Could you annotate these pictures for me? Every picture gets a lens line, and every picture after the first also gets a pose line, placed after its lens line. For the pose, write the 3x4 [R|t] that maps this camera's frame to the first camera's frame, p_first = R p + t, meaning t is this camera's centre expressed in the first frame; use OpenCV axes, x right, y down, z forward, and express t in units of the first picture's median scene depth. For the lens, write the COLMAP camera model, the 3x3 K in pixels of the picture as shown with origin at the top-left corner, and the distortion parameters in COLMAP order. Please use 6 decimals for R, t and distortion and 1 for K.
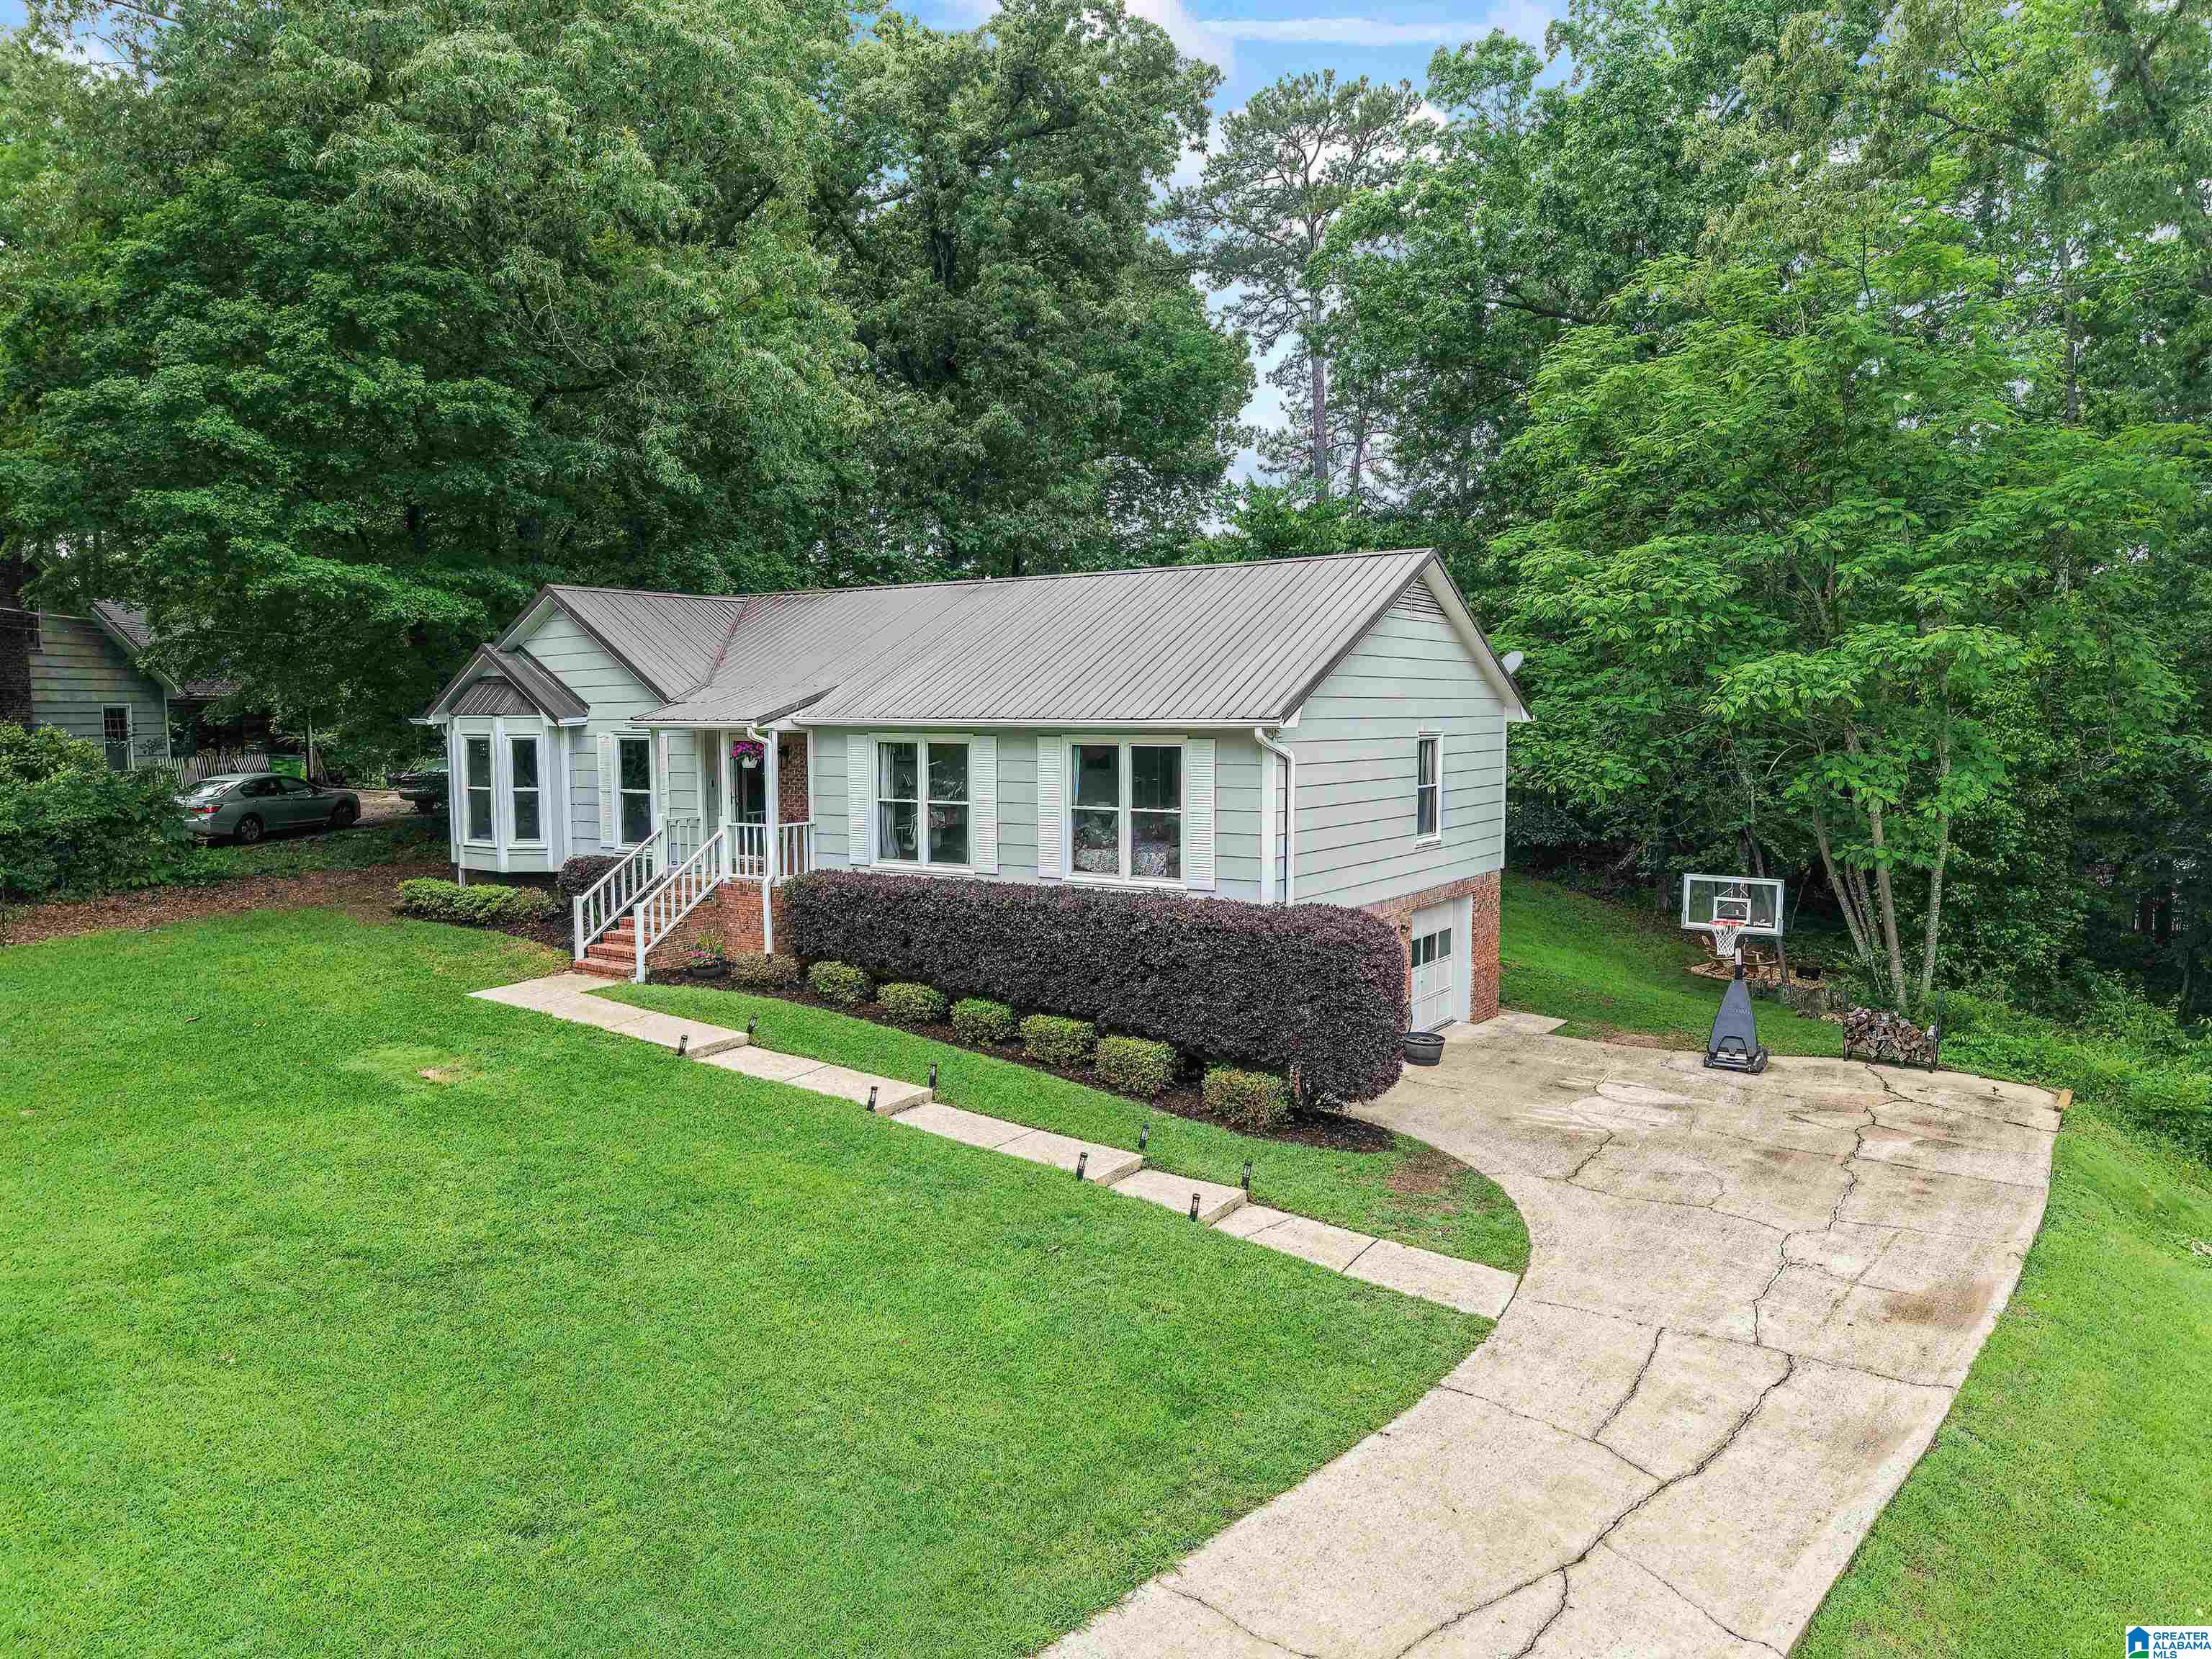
lens RADIAL K [[1488.7, 0, 1112.1], [0, 1488.7, 816.2], [0, 0, 1]] dist [0.017733, -0.006992]
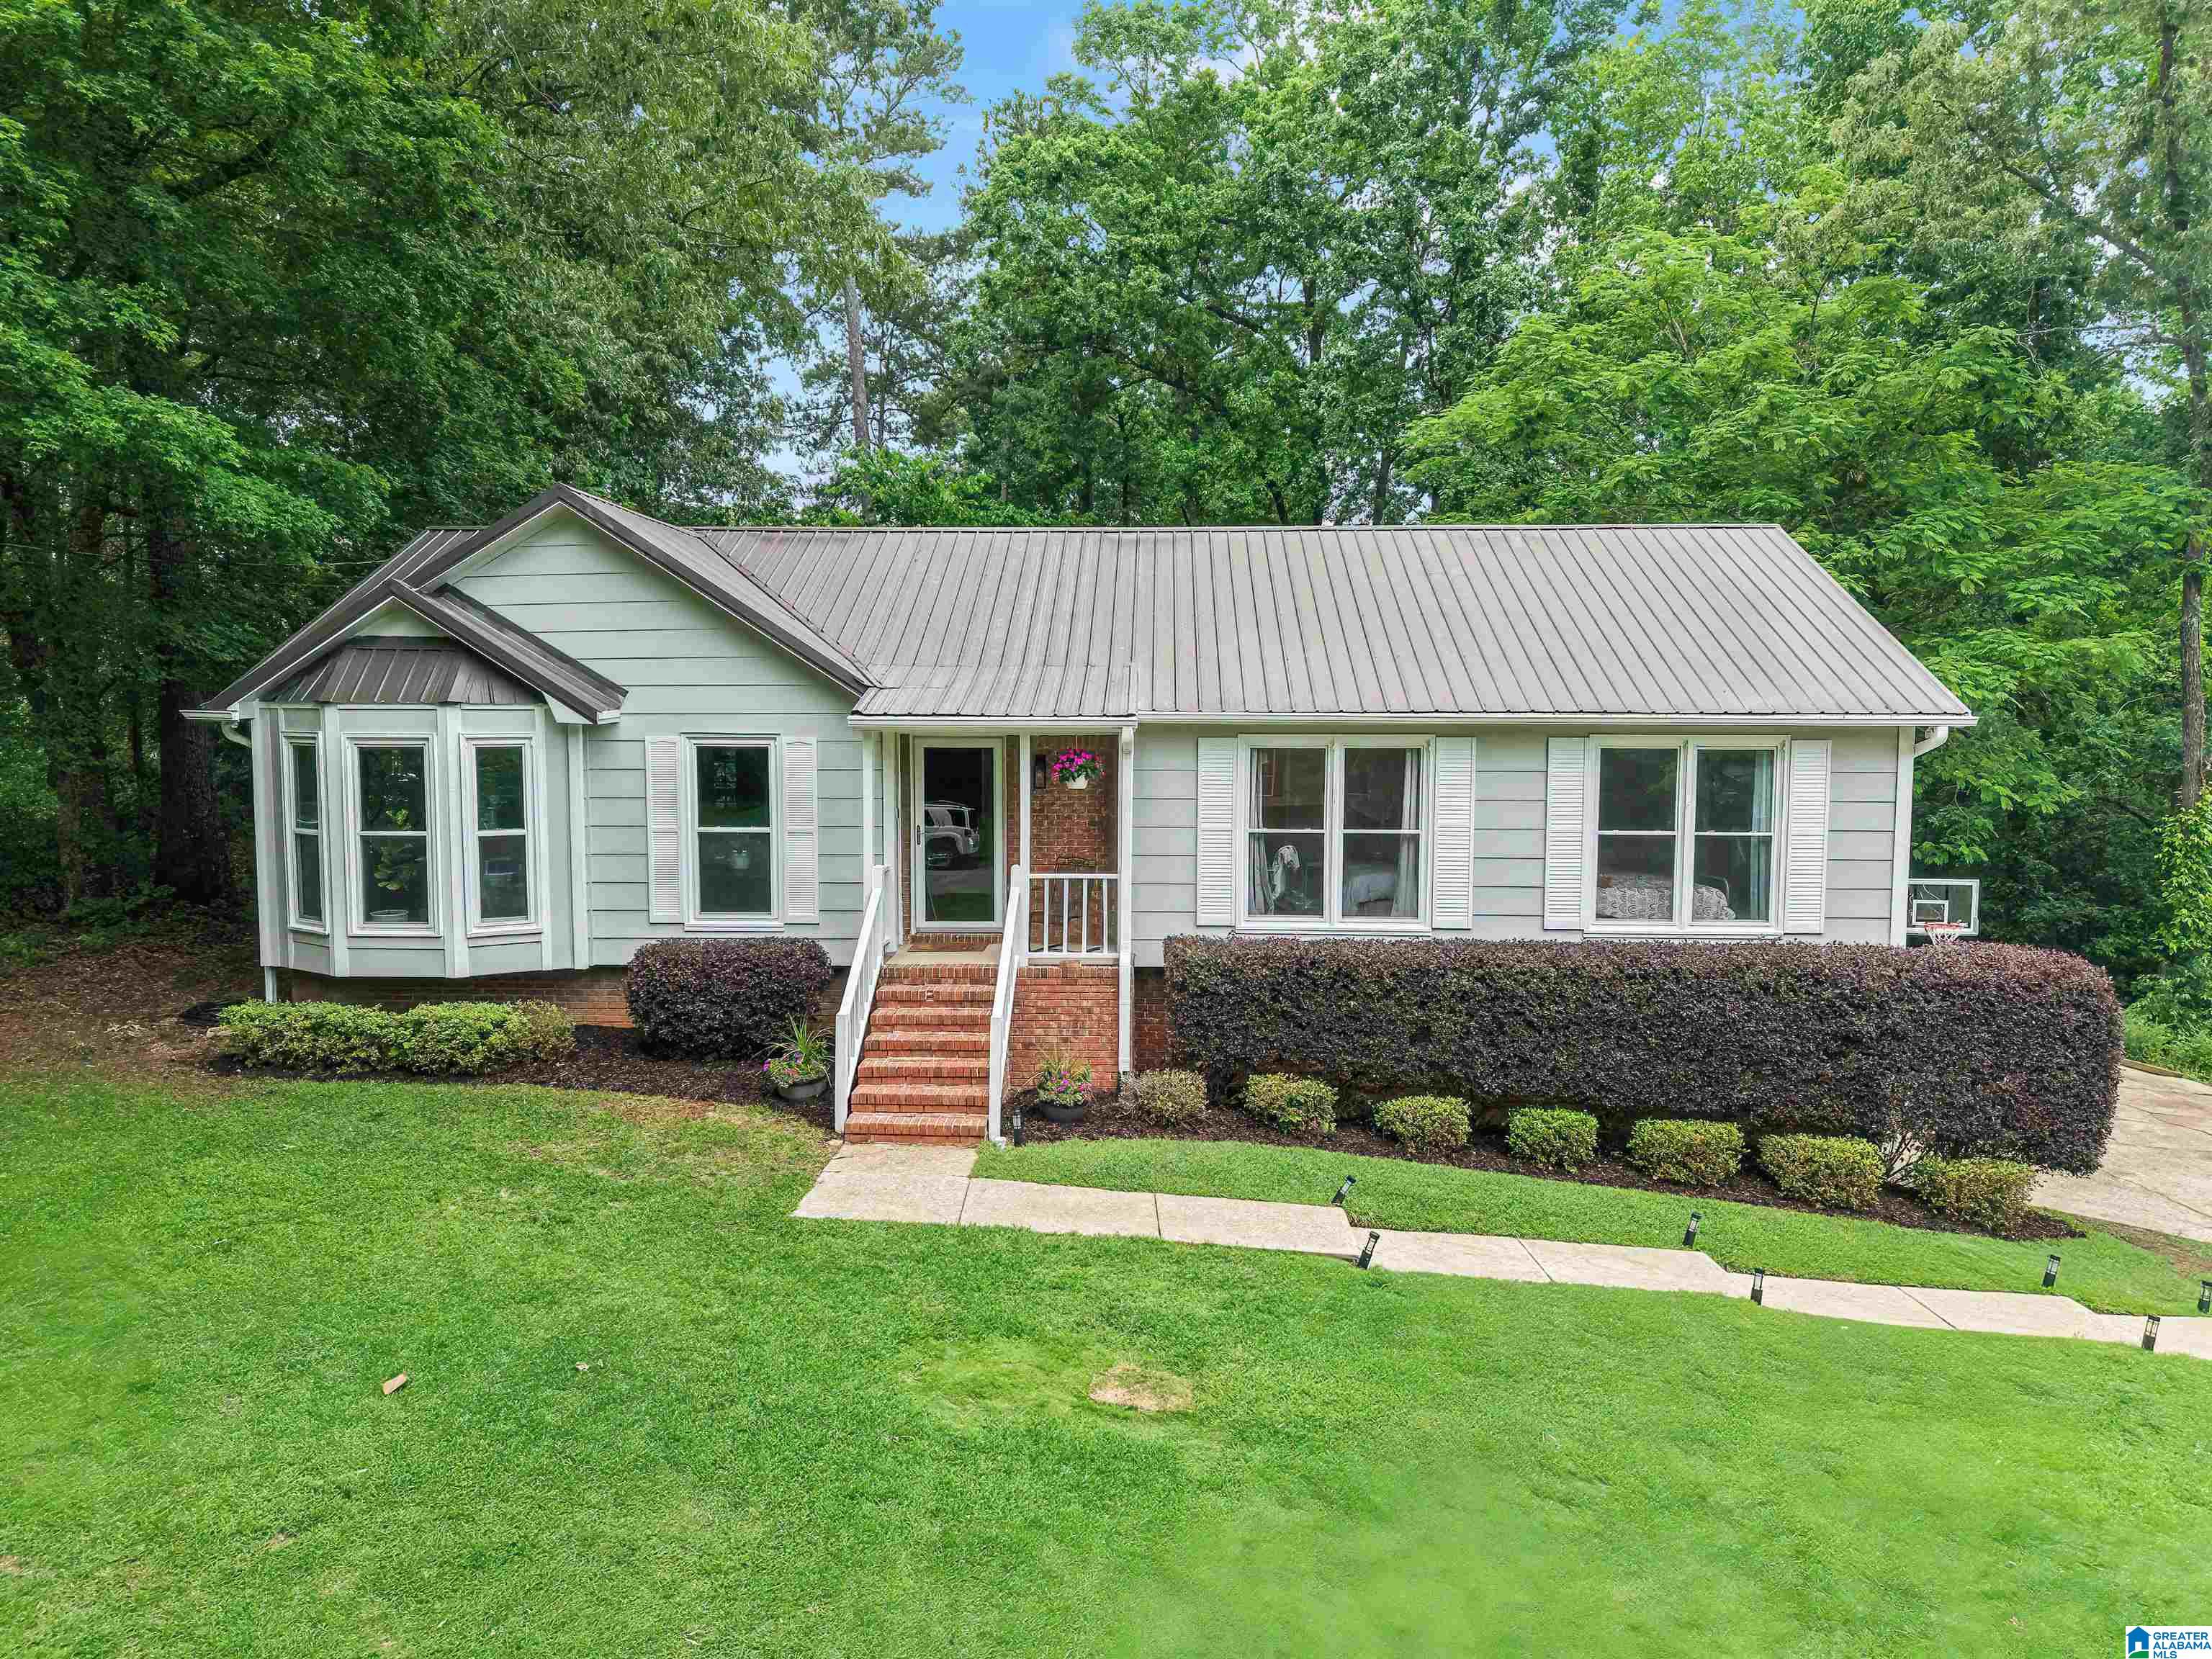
lens RADIAL K [[1488.7, 0, 1109.7], [0, 1488.7, 817.9], [0, 0, 1]] dist [0.017733, -0.006992]
pose [[0.856560, -0.029710, 0.515191, -0.516978], [0.030331, 0.999514, 0.007212, -0.021963], [-0.515155, 0.009449, 0.857045, 0.401230]]
